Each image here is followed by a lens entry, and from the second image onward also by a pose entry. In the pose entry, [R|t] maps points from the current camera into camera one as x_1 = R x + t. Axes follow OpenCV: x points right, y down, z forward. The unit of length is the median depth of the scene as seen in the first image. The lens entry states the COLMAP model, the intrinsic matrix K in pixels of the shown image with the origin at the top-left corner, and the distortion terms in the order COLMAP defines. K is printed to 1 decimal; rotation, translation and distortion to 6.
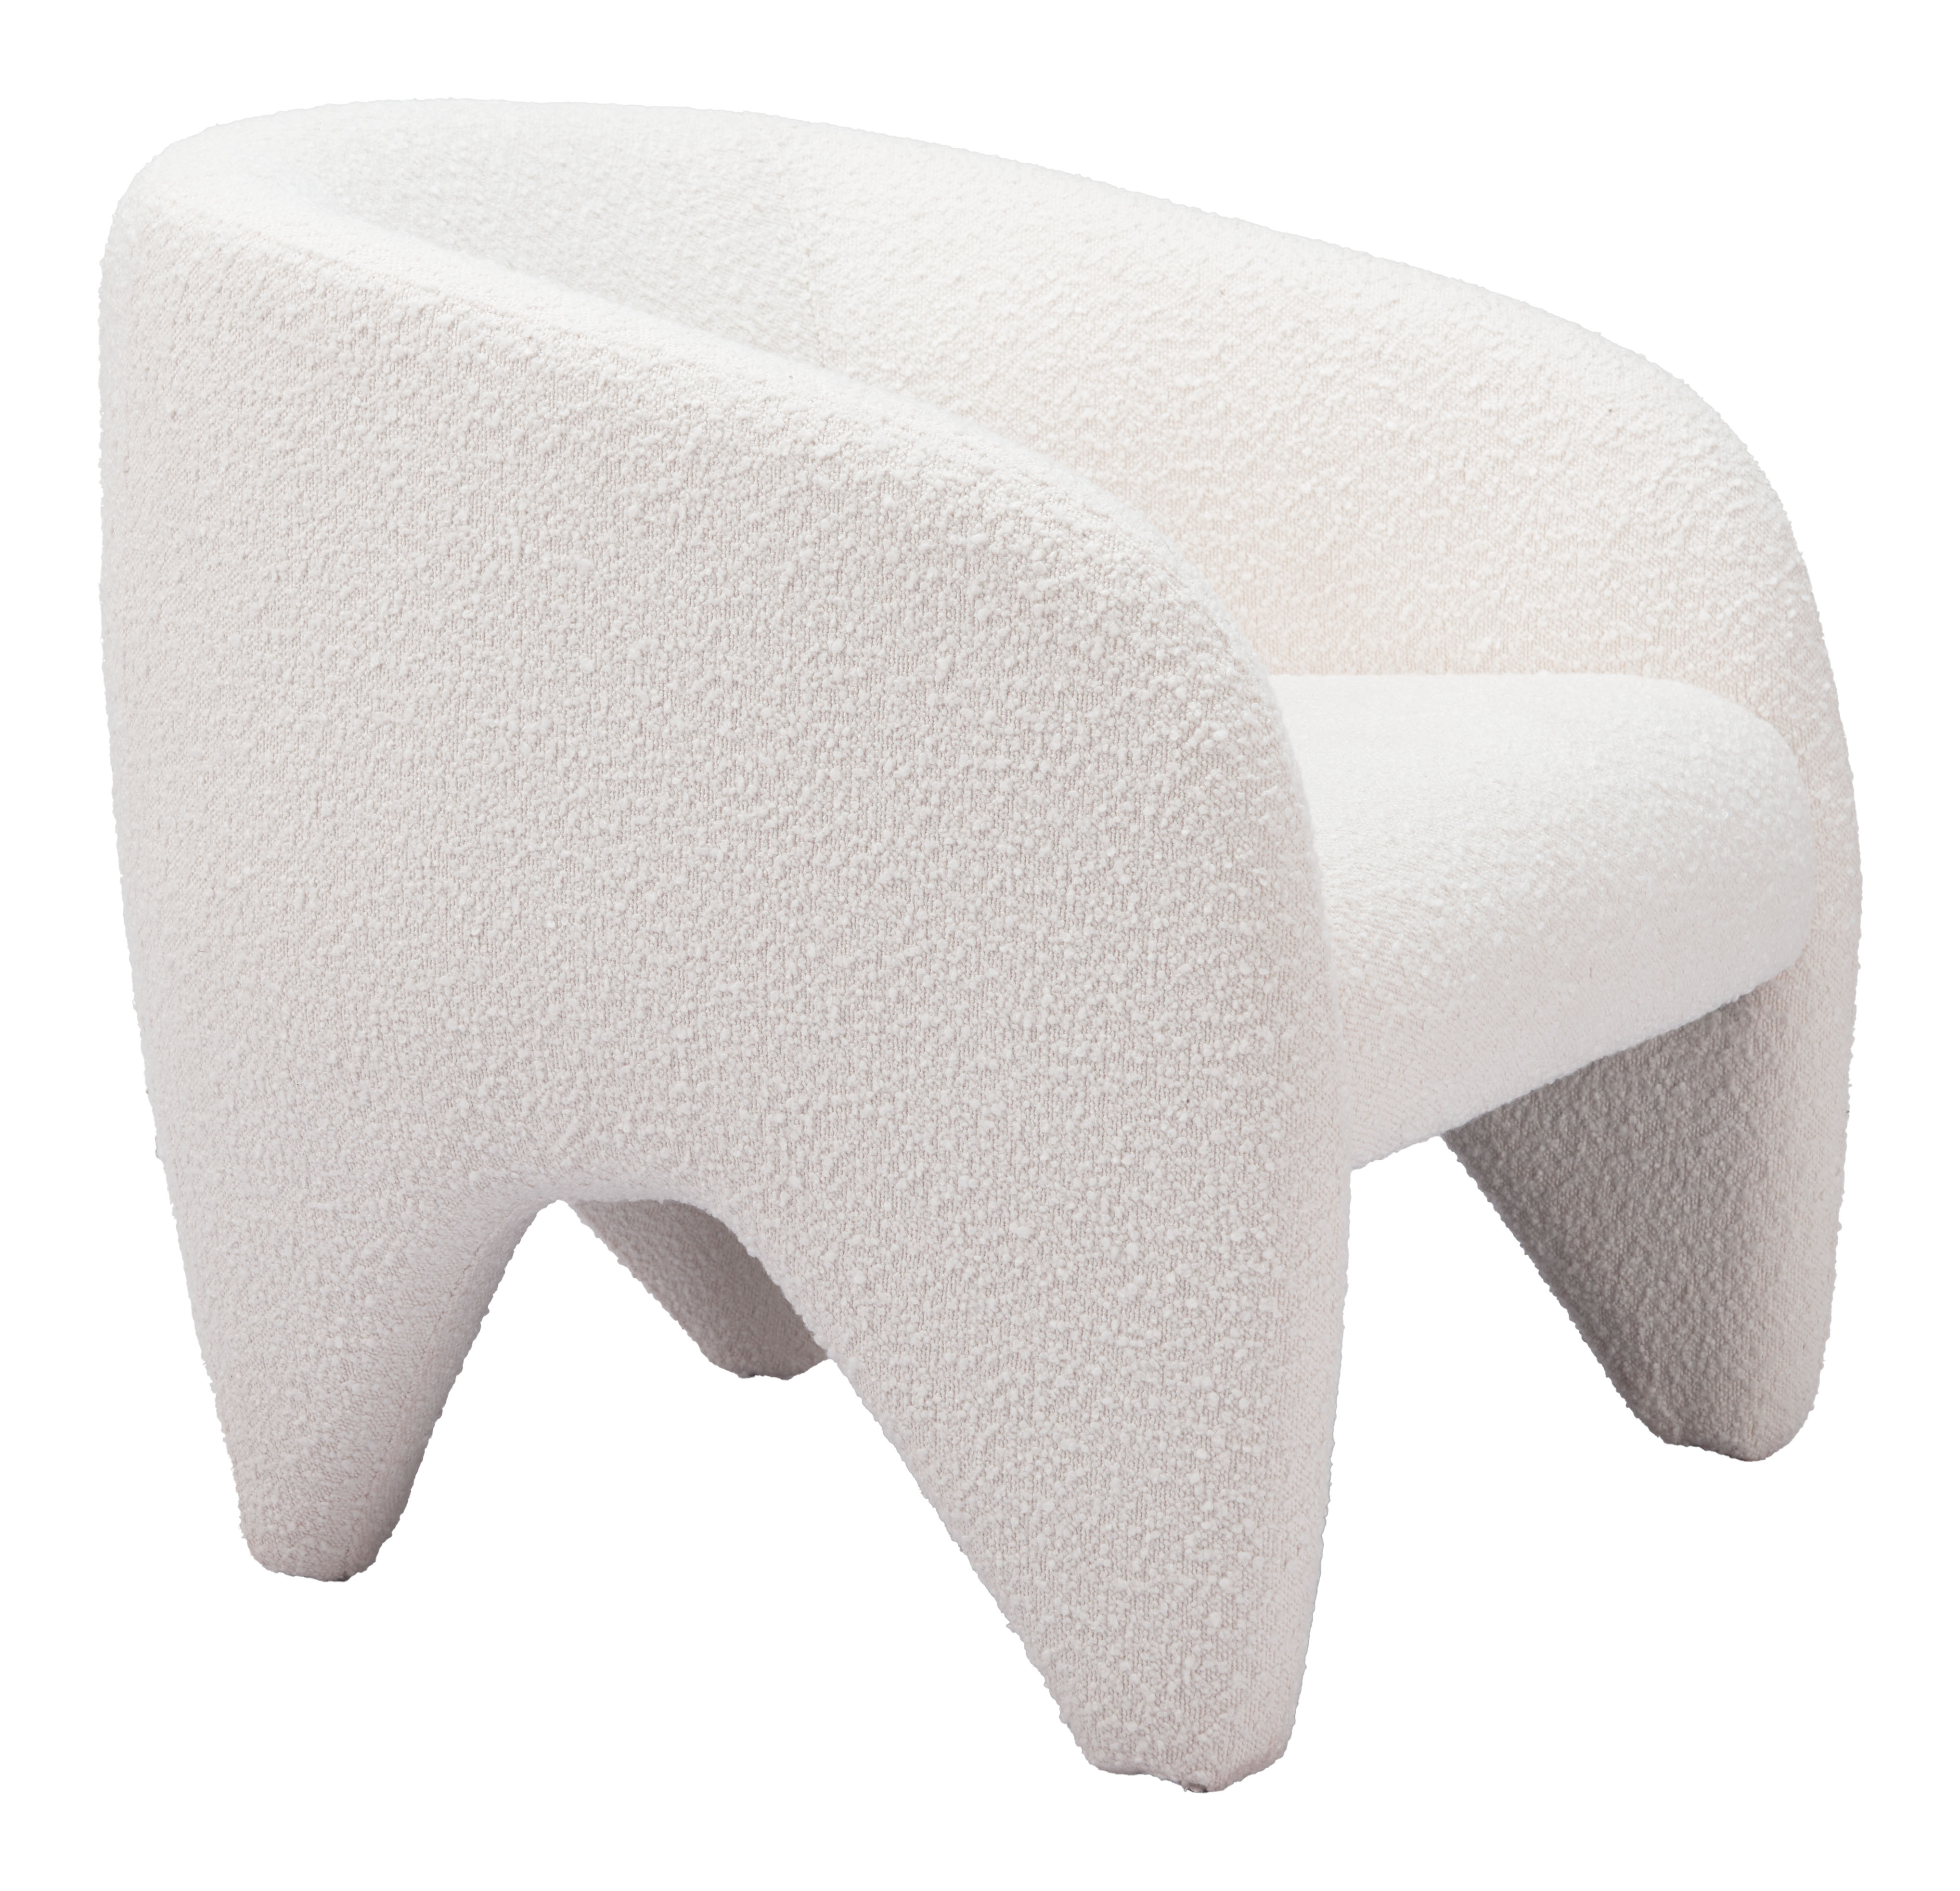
lens RADIAL K [[6663.4, 0, 1008.1], [0, 6663.4, 896.6], [0, 0, 1]] dist [0.035510, 0.000000]
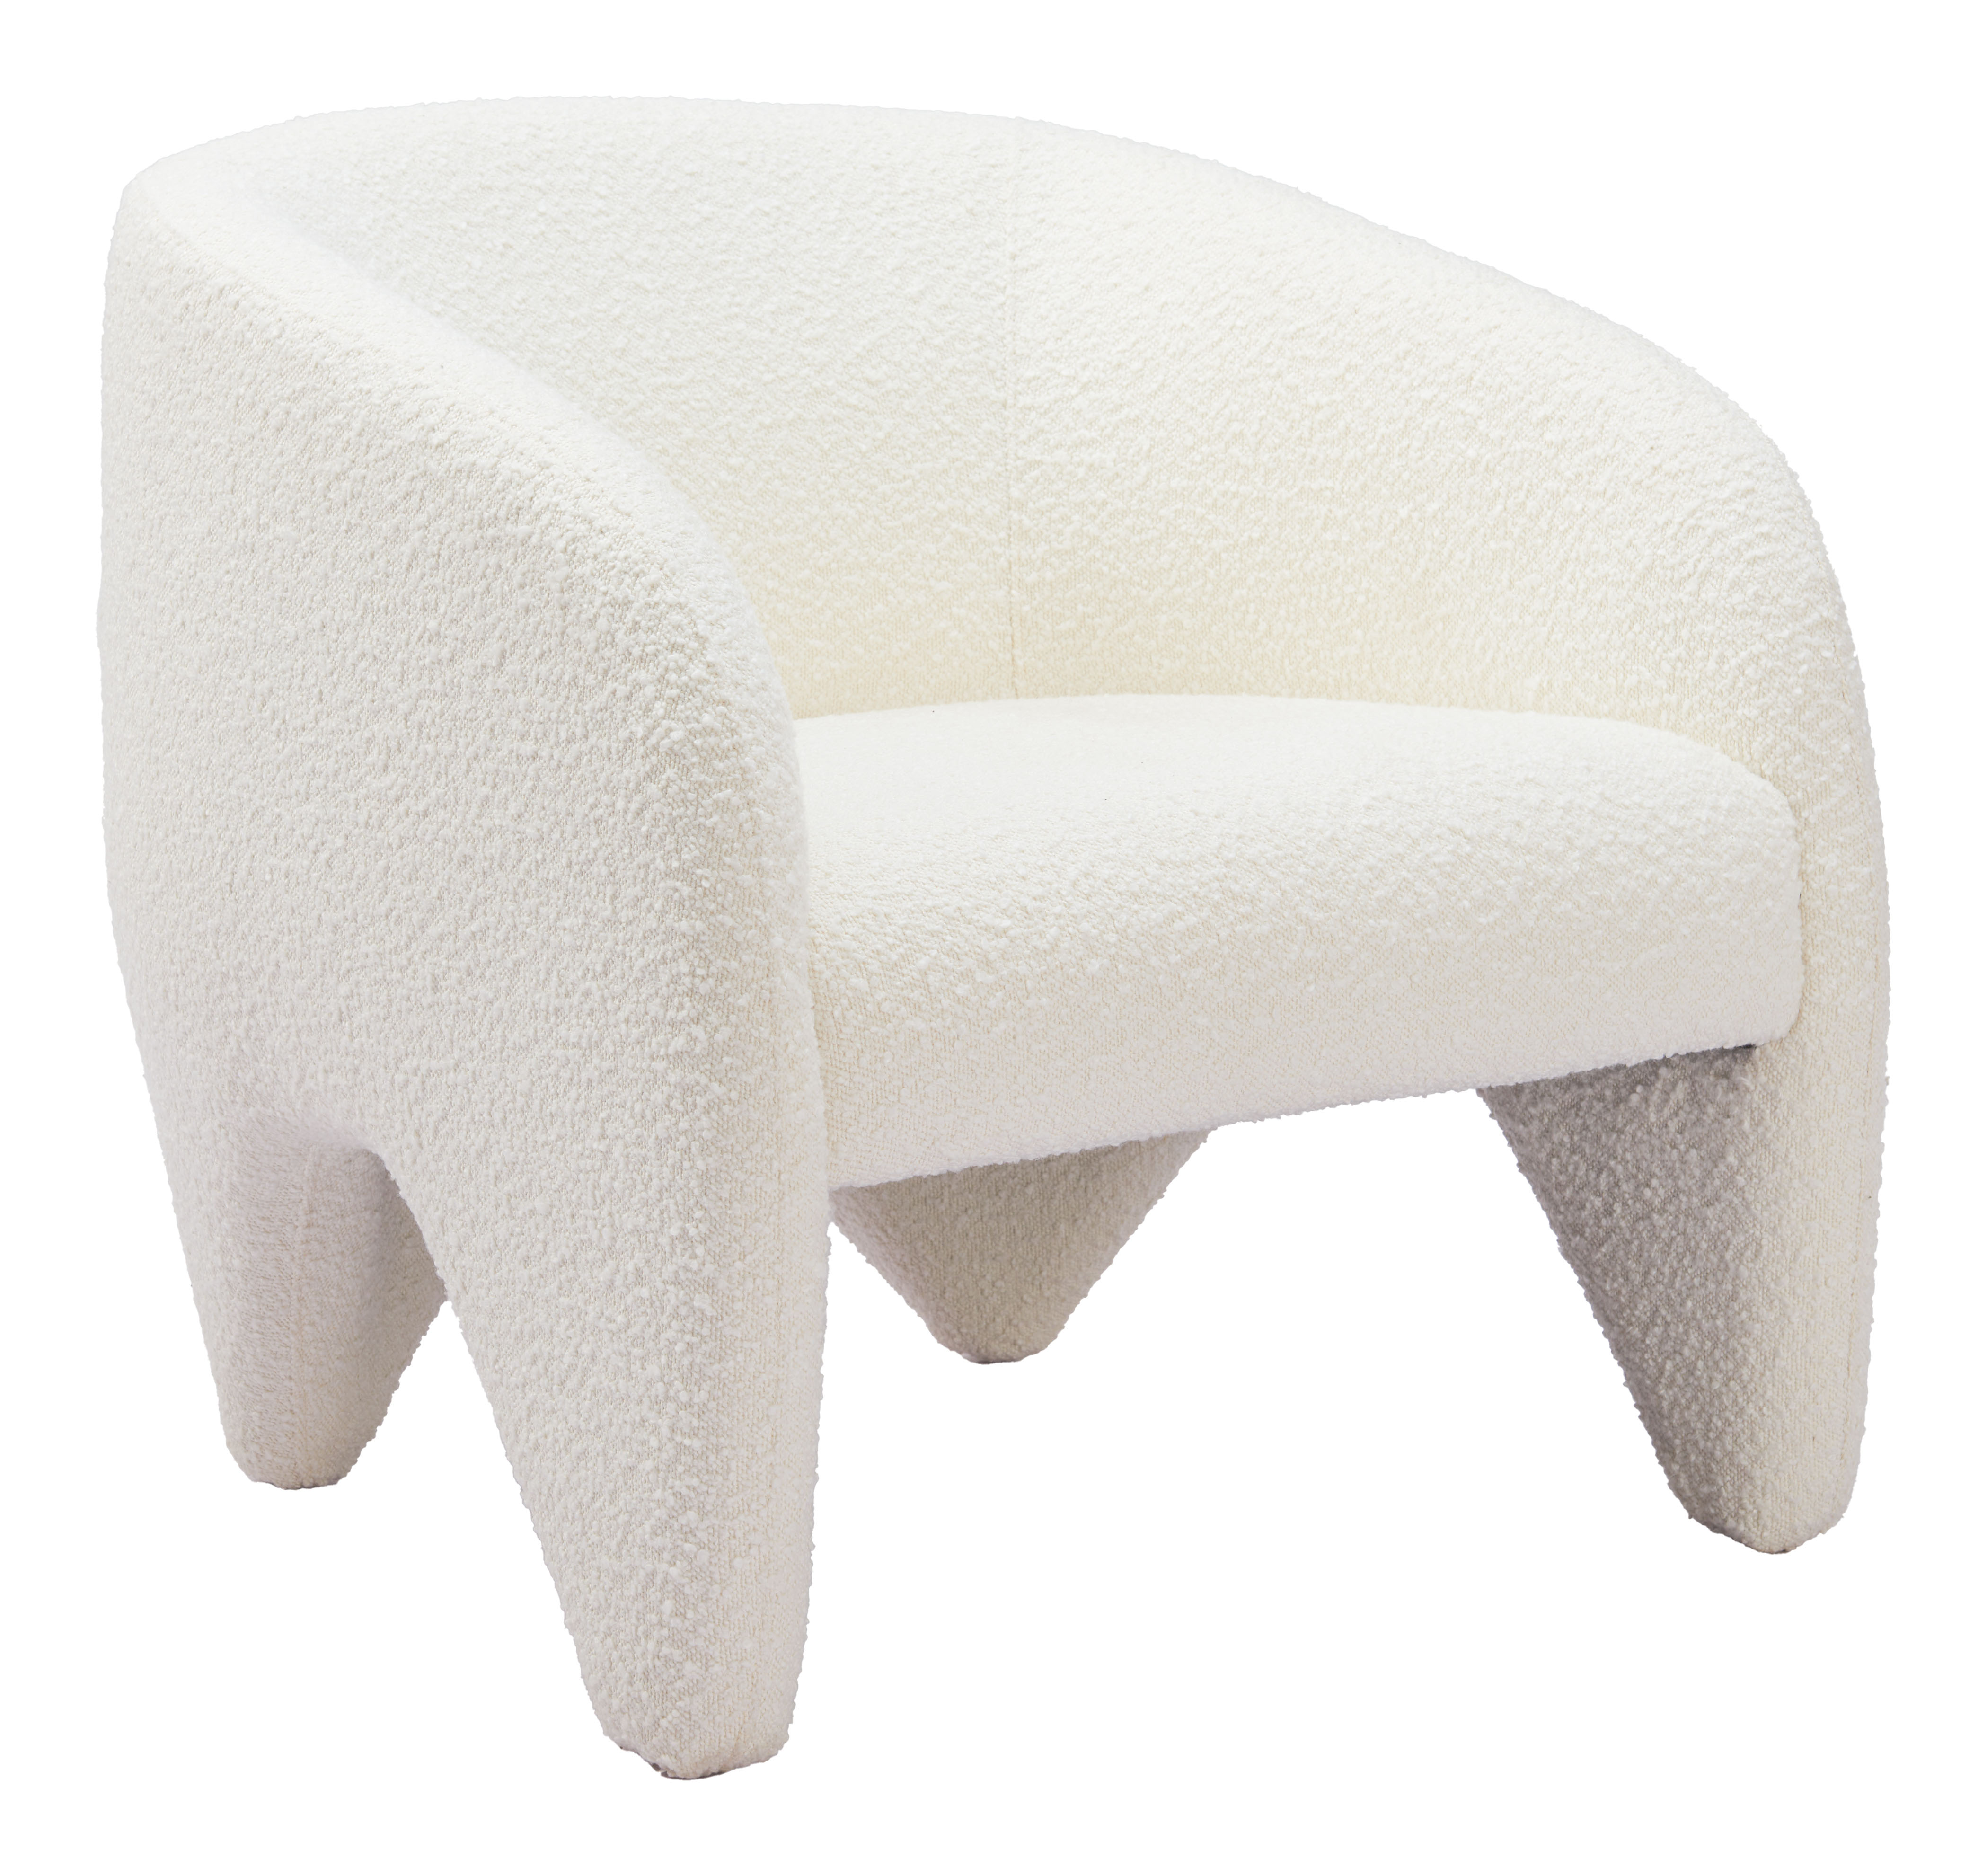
lens RADIAL K [[6574.4, 0, 981.1], [0, 6574.4, 921.4], [0, 0, 1]] dist [0.050033, 0.000000]
pose [[0.894252, 0.079608, -0.440426, 0.493177], [-0.077969, 0.996716, 0.021848, -0.020500], [0.440720, 0.014802, 0.897523, 0.118705]]
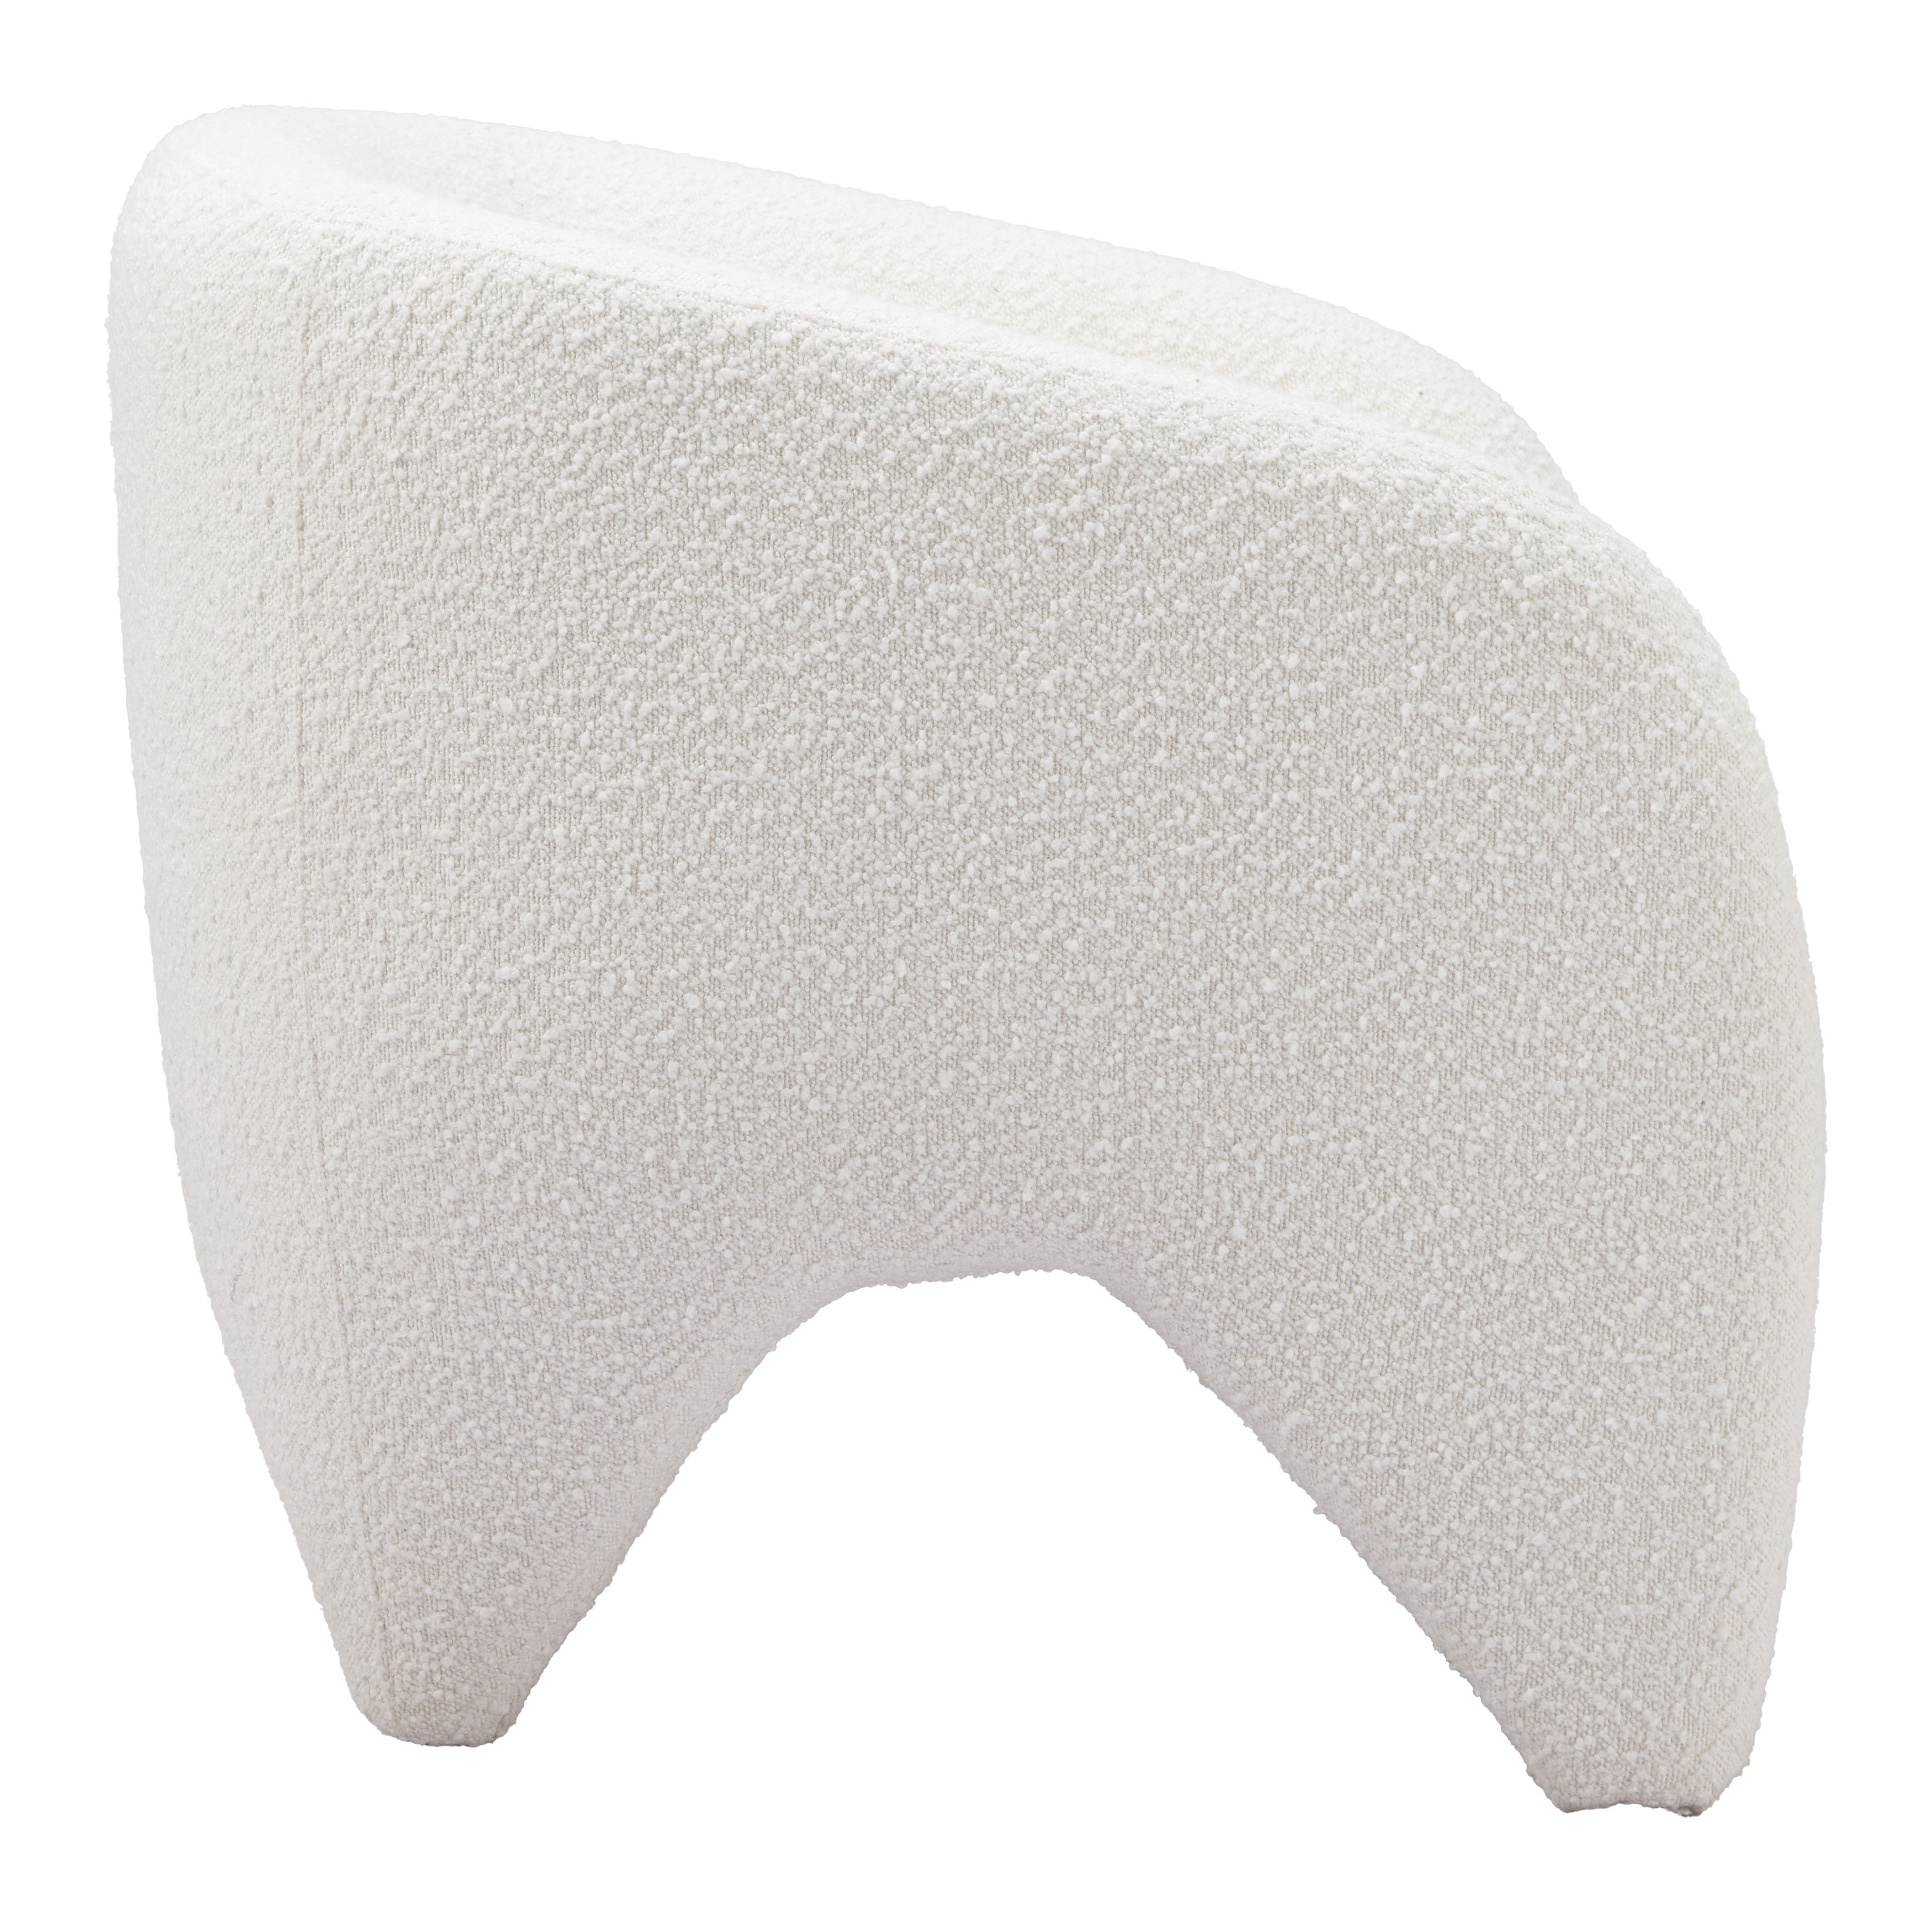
lens RADIAL K [[7229.6, 0, 965.0], [0, 7229.6, 971.7], [0, 0, 1]] dist [0.041185, 0.000000]
pose [[0.884270, -0.082261, 0.459674, -0.531670], [0.082199, 0.996411, 0.020188, -0.017882], [-0.459685, 0.019934, 0.887858, 0.107431]]
